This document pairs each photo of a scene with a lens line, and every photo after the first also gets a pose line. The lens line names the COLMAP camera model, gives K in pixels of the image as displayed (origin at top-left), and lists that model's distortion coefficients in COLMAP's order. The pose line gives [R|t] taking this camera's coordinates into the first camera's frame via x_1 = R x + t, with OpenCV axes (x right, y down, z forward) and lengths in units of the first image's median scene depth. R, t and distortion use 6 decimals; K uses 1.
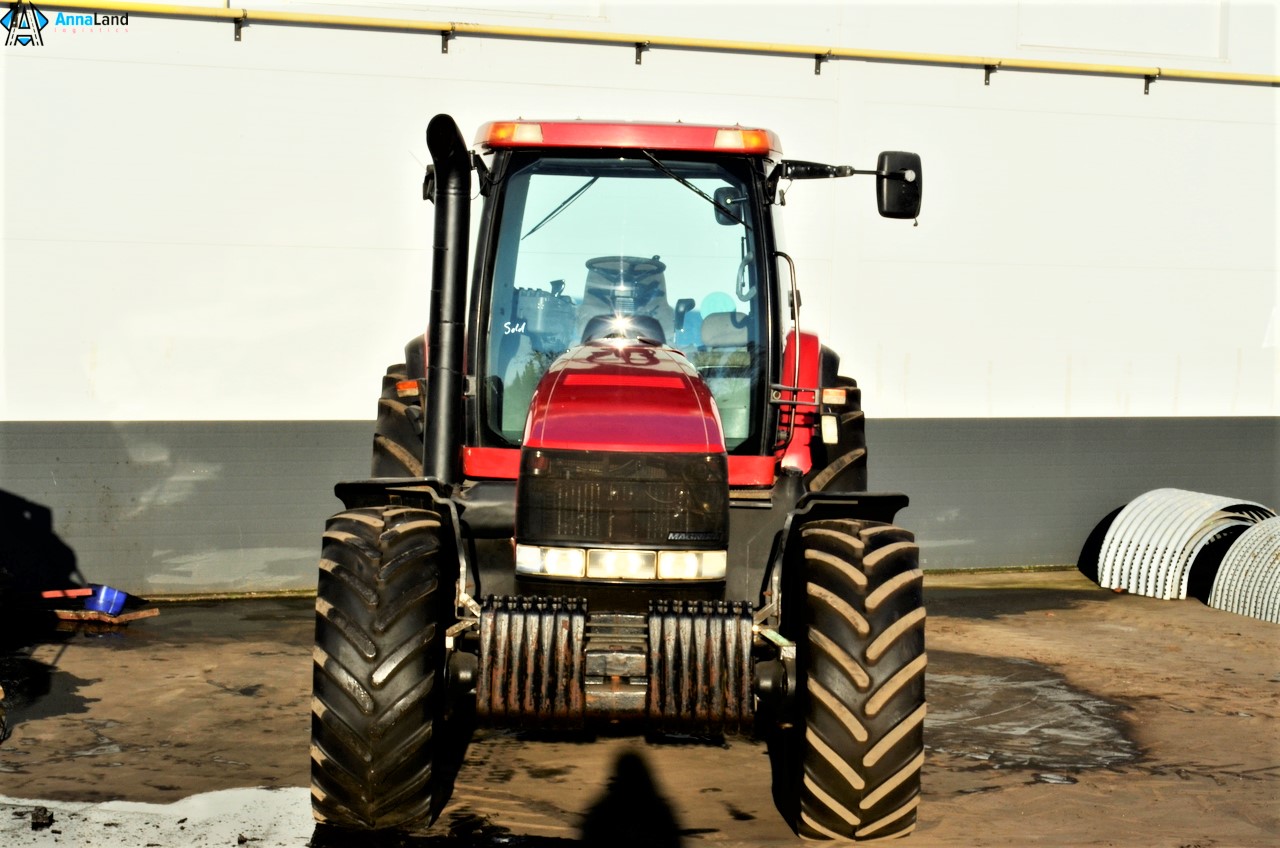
lens RADIAL K [[2632.7, 0, 643.6], [0, 2632.7, 488.3], [0, 0, 1]] dist [-0.035372, 0.000000]
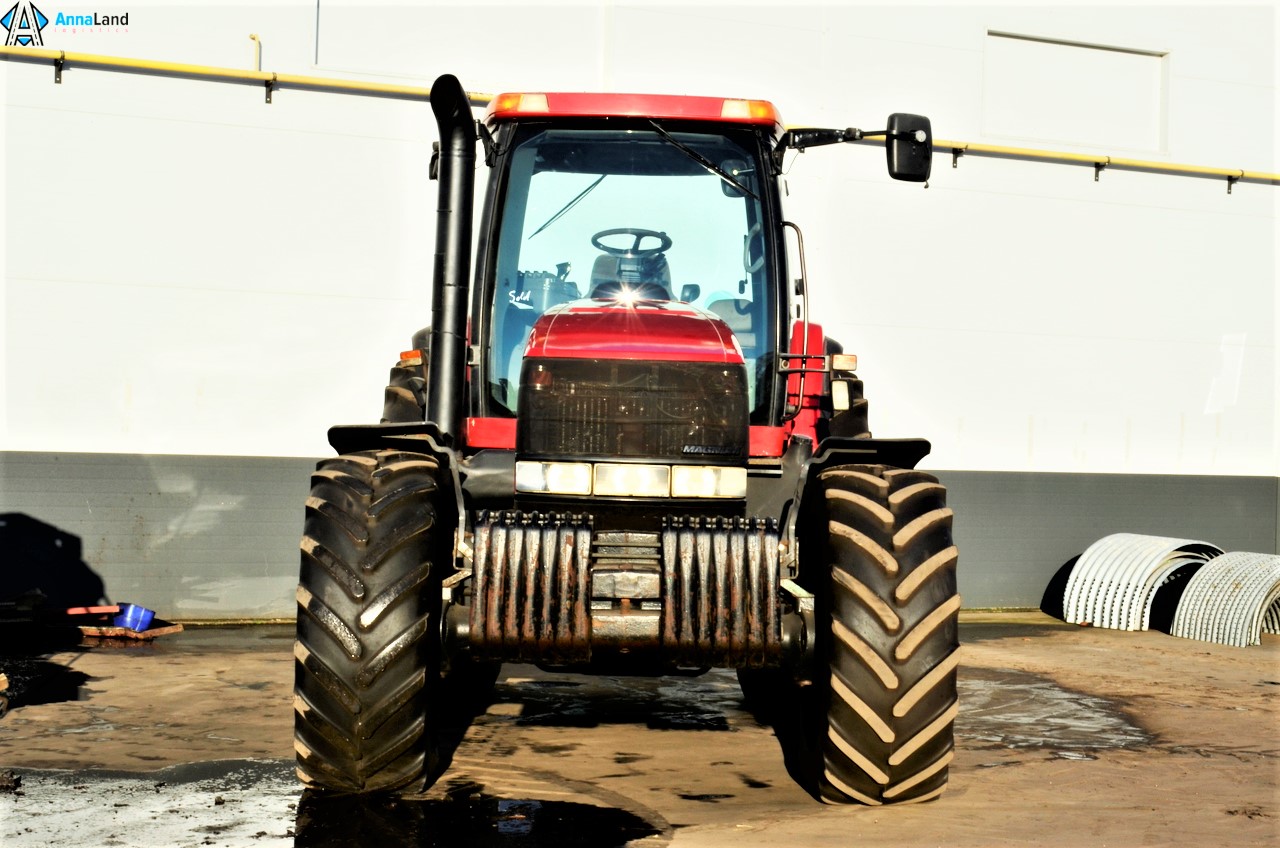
lens RADIAL K [[2072.0, 0, 640.8], [0, 2072.0, 468.5], [0, 0, 1]] dist [-0.023179, 0.000000]
pose [[0.999995, -0.001094, 0.003016, -0.006020], [0.001328, 0.996913, -0.078505, 0.065663], [-0.002921, 0.078508, 0.996909, 0.234562]]
